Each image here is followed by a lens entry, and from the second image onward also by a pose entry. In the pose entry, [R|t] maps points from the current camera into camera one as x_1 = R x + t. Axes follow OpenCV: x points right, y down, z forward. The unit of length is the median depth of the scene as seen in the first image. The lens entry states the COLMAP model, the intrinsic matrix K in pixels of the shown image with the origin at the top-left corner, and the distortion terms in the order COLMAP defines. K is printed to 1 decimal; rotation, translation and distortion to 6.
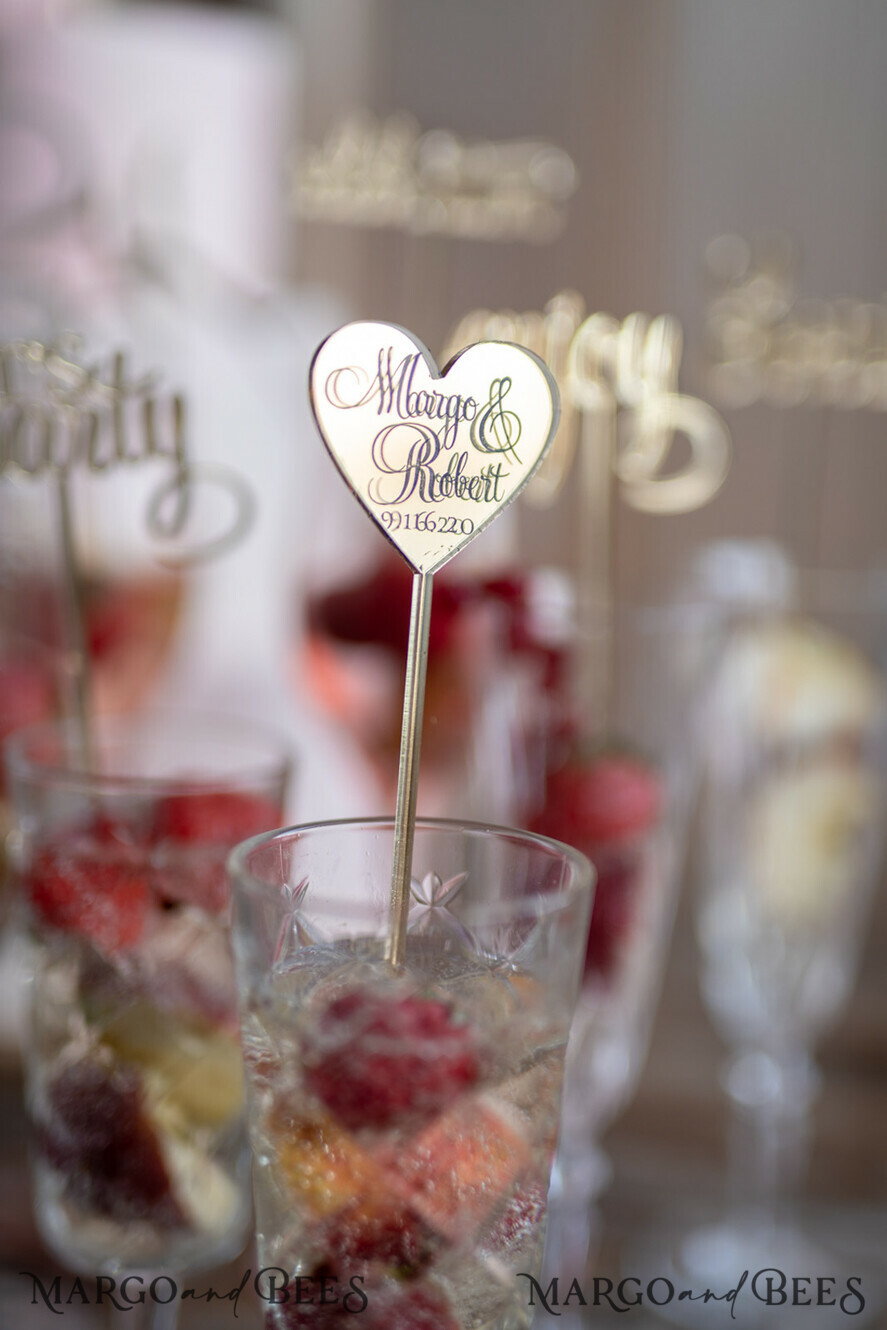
lens RADIAL K [[1946.6, 0, 448.0], [0, 1946.6, 663.7], [0, 0, 1]] dist [-0.010555, -0.009389]
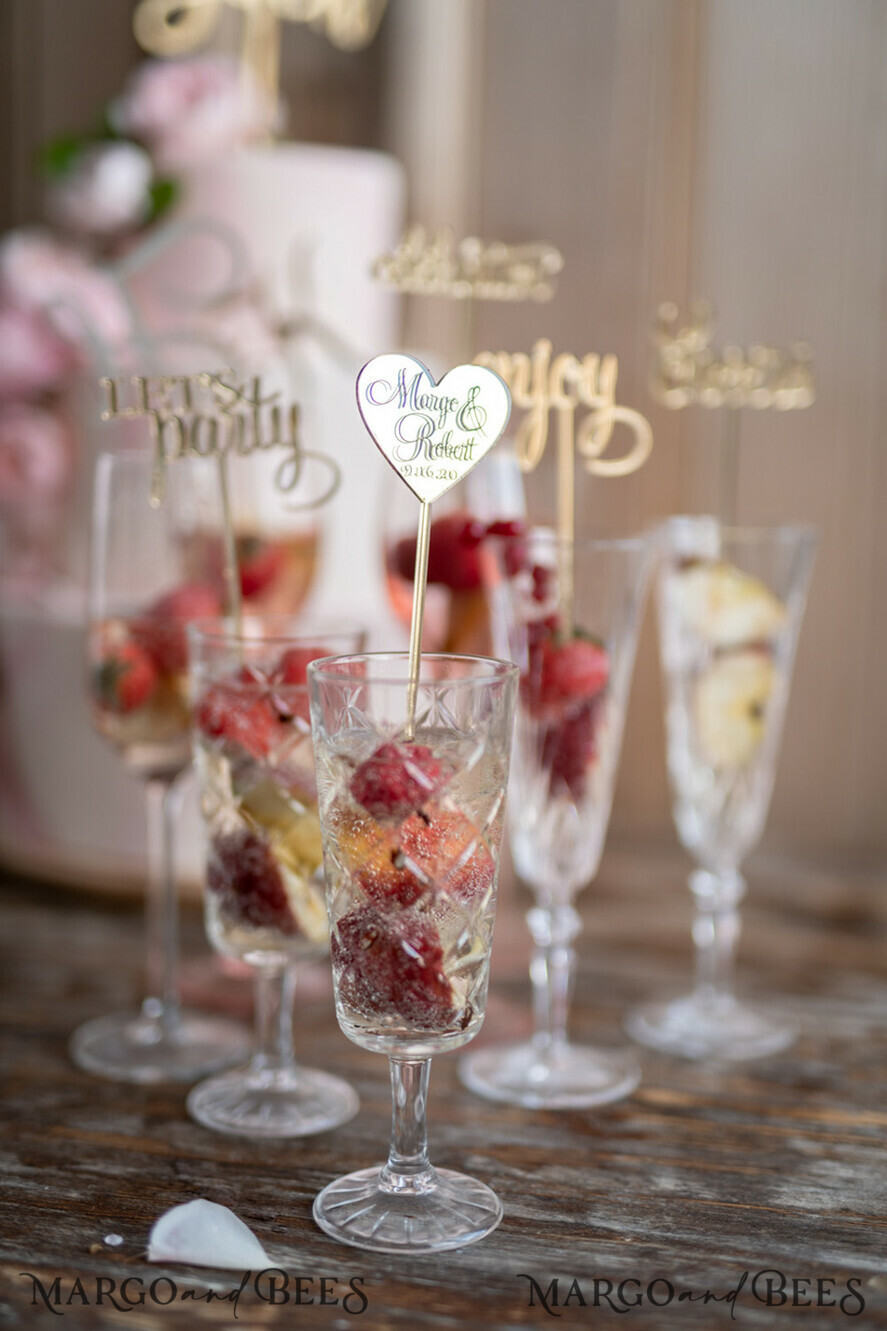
lens RADIAL K [[1912.9, 0, 441.2], [0, 1912.9, 668.6], [0, 0, 1]] dist [-0.008707, -0.014673]
pose [[0.993988, -0.001917, -0.109474, 0.157425], [-0.000963, 0.999655, -0.026251, 0.122130], [0.109487, 0.026198, 0.993643, -0.553877]]
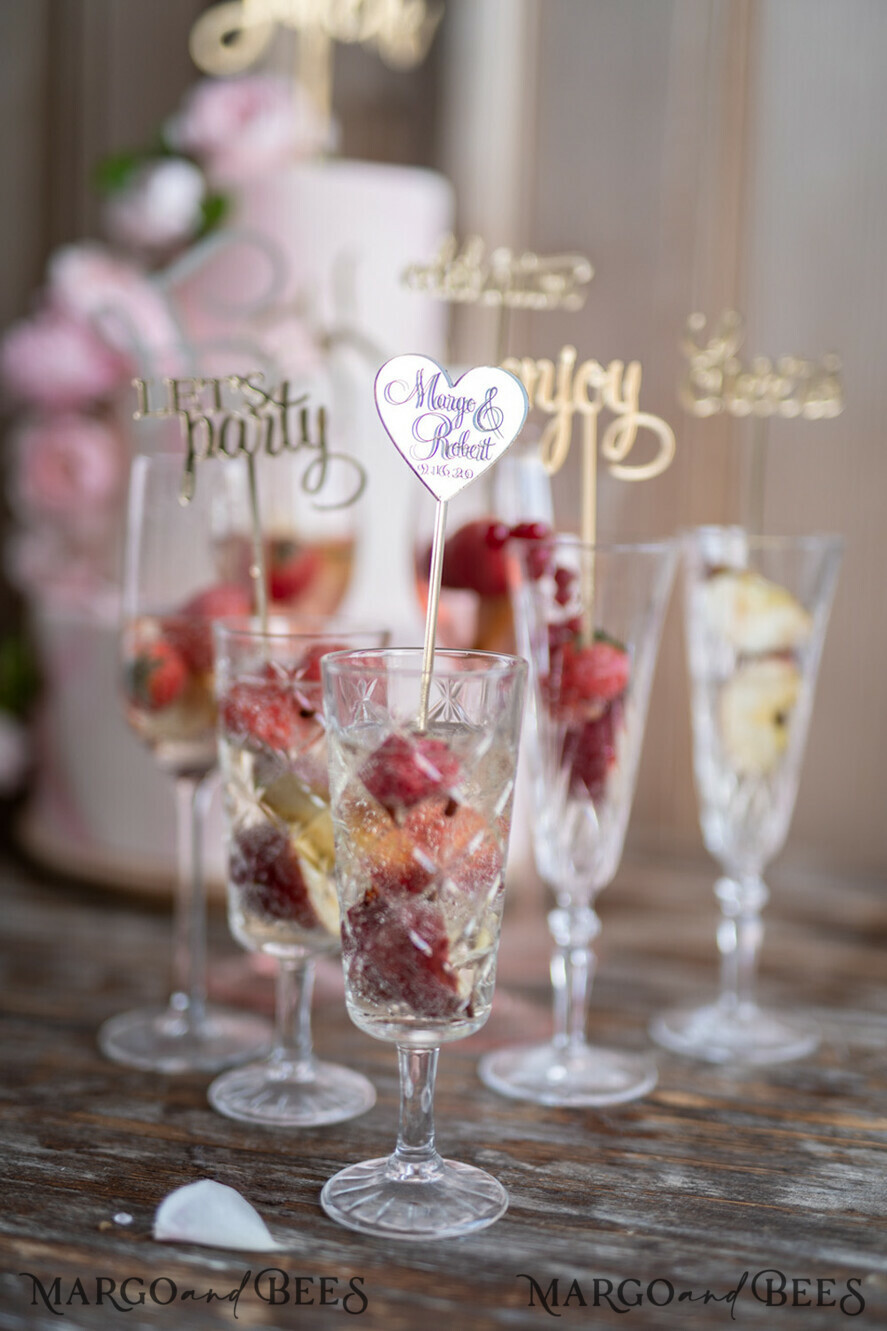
lens RADIAL K [[1912.9, 0, 441.2], [0, 1912.9, 668.6], [0, 0, 1]] dist [-0.008707, -0.014673]
pose [[0.988411, 0.010336, -0.151452, 0.211260], [-0.016995, 0.998942, -0.042739, 0.150522], [0.150850, 0.044818, 0.987540, -0.570126]]
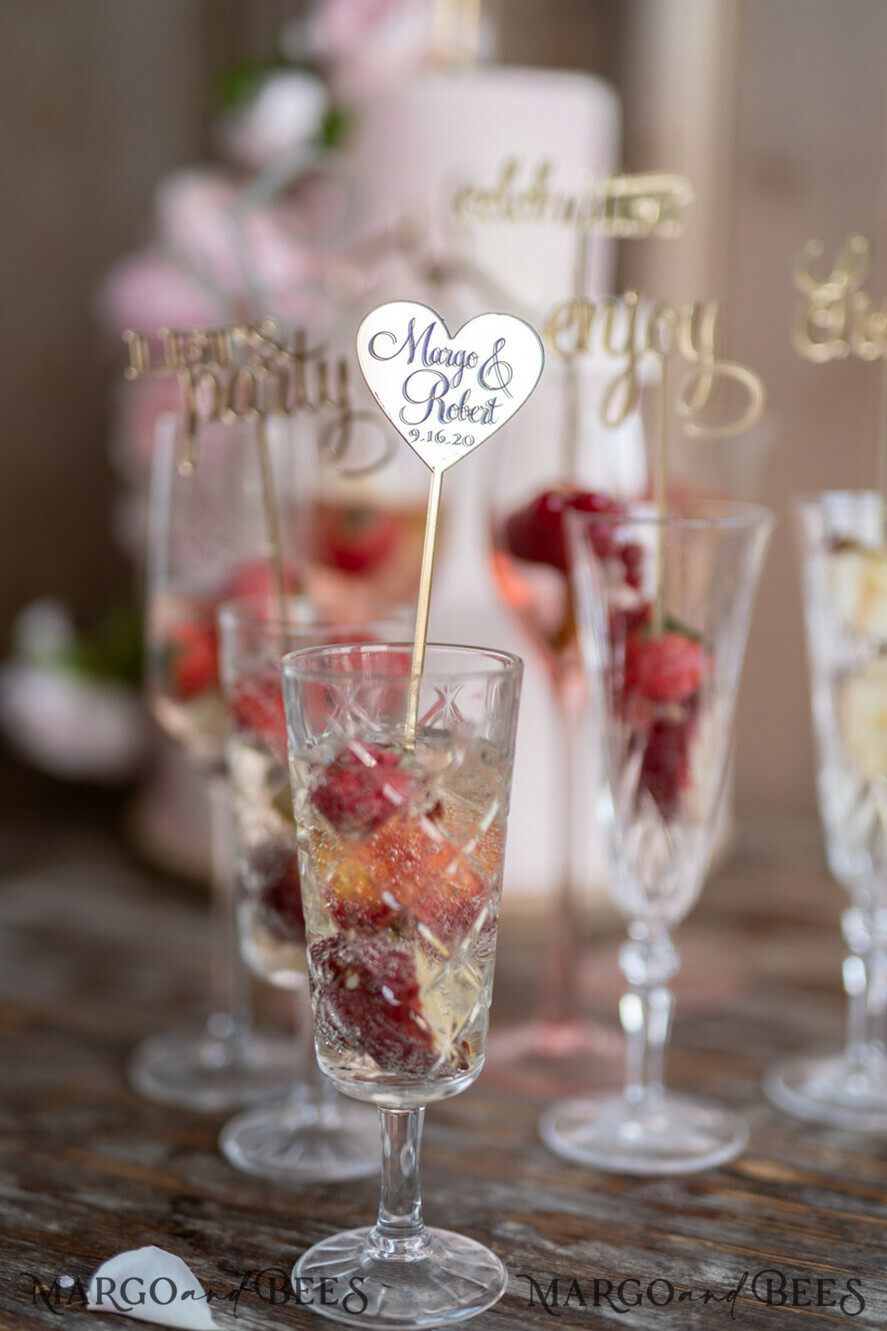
lens RADIAL K [[2088.7, 0, 447.3], [0, 2088.7, 666.8], [0, 0, 1]] dist [-0.003749, -0.023487]
pose [[0.946211, 0.028318, -0.322308, 0.439998], [-0.034393, 0.999322, -0.013168, 0.104976], [0.321716, 0.023545, 0.946543, -0.421146]]
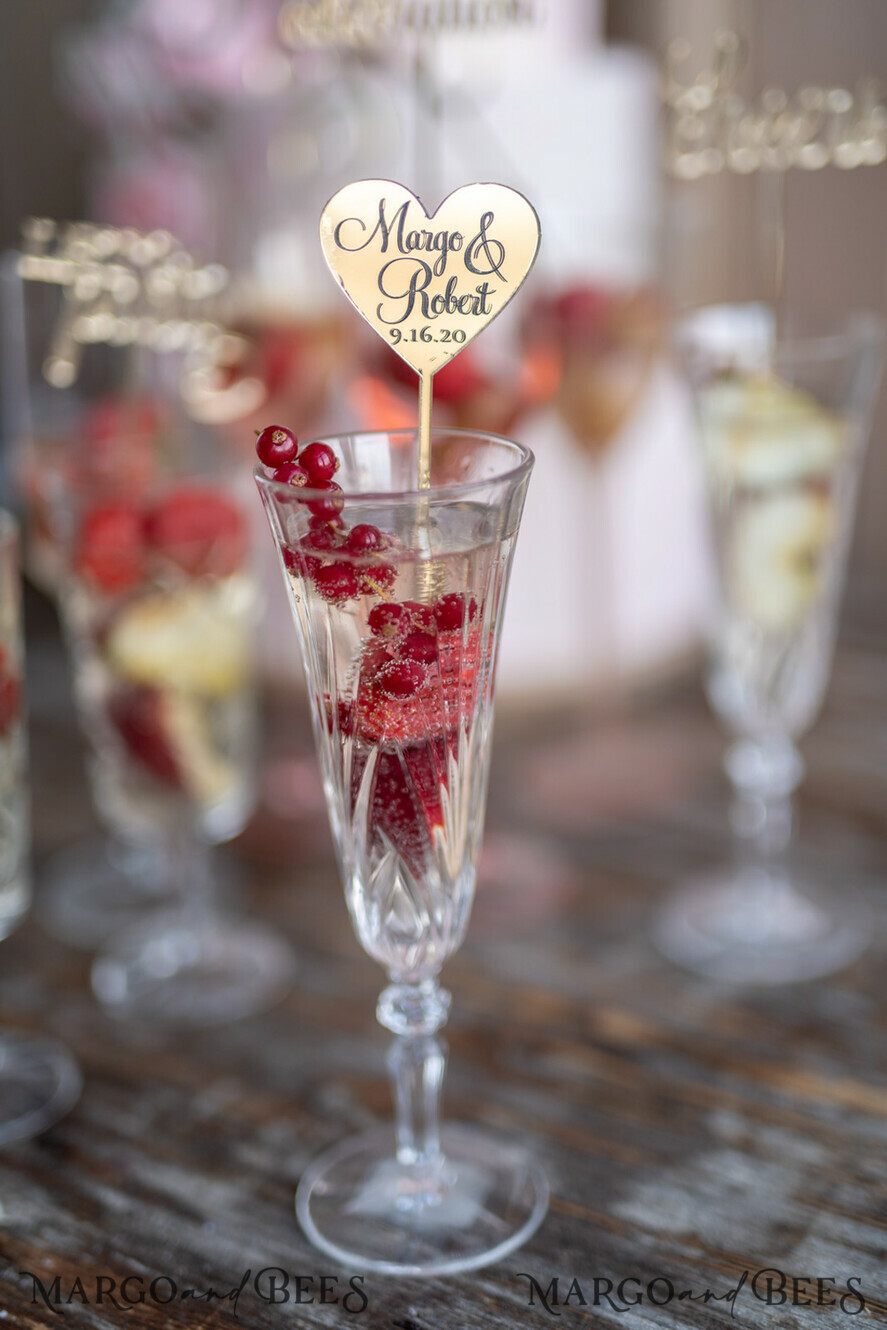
lens RADIAL K [[1946.6, 0, 448.0], [0, 1946.6, 663.7], [0, 0, 1]] dist [-0.010555, -0.009389]
pose [[0.895612, 0.082493, -0.437120, 0.669996], [-0.005868, 0.984760, 0.173818, -0.064447], [0.444798, -0.153109, 0.882447, -0.137798]]
